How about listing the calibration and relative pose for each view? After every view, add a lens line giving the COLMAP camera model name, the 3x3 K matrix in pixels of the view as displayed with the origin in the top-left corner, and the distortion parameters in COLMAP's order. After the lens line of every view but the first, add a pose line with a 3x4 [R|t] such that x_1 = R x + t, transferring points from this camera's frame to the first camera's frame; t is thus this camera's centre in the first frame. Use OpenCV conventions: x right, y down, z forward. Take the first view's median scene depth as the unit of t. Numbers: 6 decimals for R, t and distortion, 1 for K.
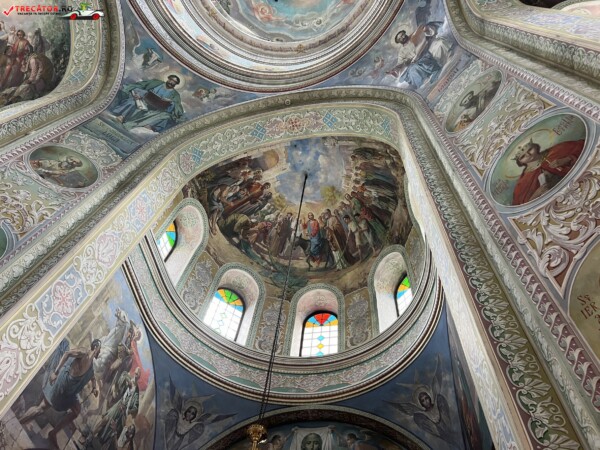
lens RADIAL K [[453.6, 0, 296.6], [0, 453.6, 223.8], [0, 0, 1]] dist [0.057046, -0.067498]
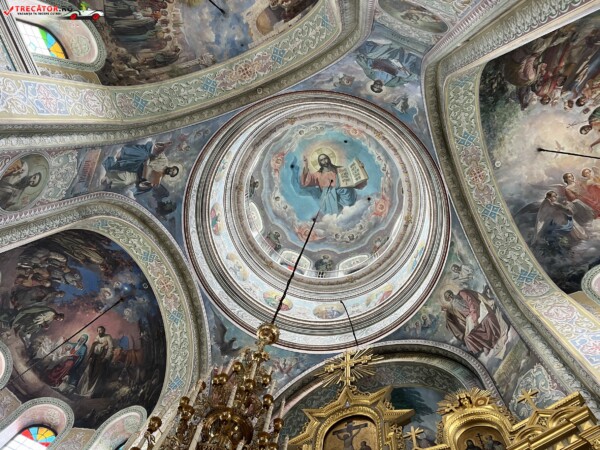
lens RADIAL K [[453.6, 0, 296.6], [0, 453.6, 223.8], [0, 0, 1]] dist [0.057046, -0.067498]
pose [[-0.960329, 0.137376, 0.242686, -0.306604], [-0.261069, -0.748817, -0.609193, 0.101395], [0.098039, -0.648383, 0.754975, 0.080005]]
